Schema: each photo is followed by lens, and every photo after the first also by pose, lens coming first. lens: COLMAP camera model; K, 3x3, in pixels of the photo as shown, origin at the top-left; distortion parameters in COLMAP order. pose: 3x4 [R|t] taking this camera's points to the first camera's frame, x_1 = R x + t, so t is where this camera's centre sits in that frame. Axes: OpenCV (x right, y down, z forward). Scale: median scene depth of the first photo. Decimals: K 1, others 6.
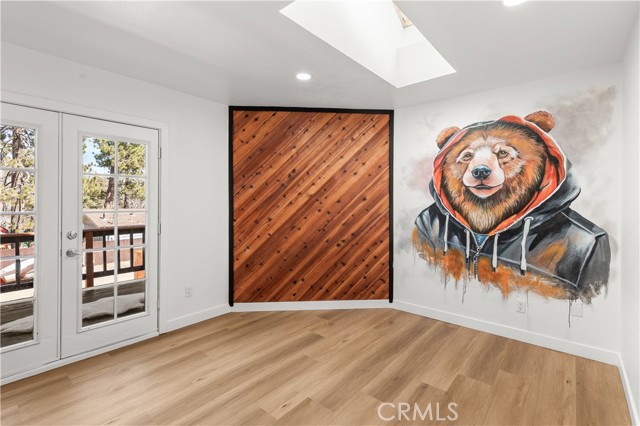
lens RADIAL K [[299.4, 0, 327.2], [0, 299.4, 204.6], [0, 0, 1]] dist [0.008456, -0.002235]
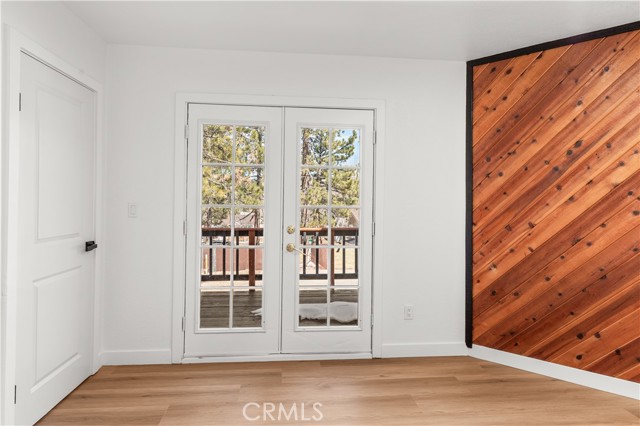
lens RADIAL K [[381.1, 0, 321.5], [0, 381.1, 202.2], [0, 0, 1]] dist [0.003074, -0.002684]
pose [[0.700495, -0.001845, -0.713655, 0.071883], [-0.011025, 0.999849, -0.013406, 0.017622], [0.713573, 0.017259, 0.700369, 0.130820]]
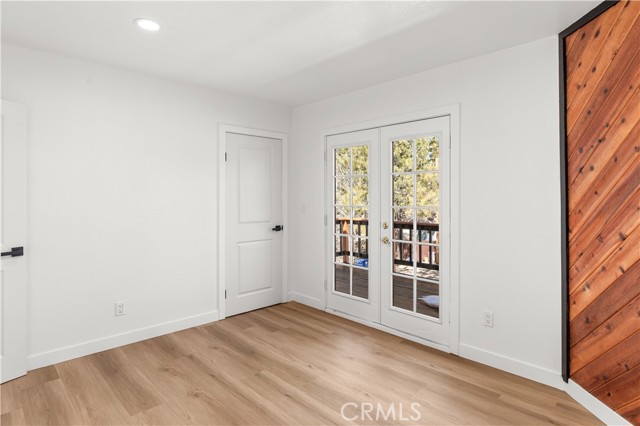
lens RADIAL K [[381.1, 0, 330.9], [0, 381.1, 191.2], [0, 0, 1]] dist [0.003074, -0.002684]
pose [[-0.145745, -0.015032, -0.989208, 0.463946], [-0.005046, 0.999883, -0.014450, -0.008998], [0.989309, 0.002885, -0.145803, 0.663048]]
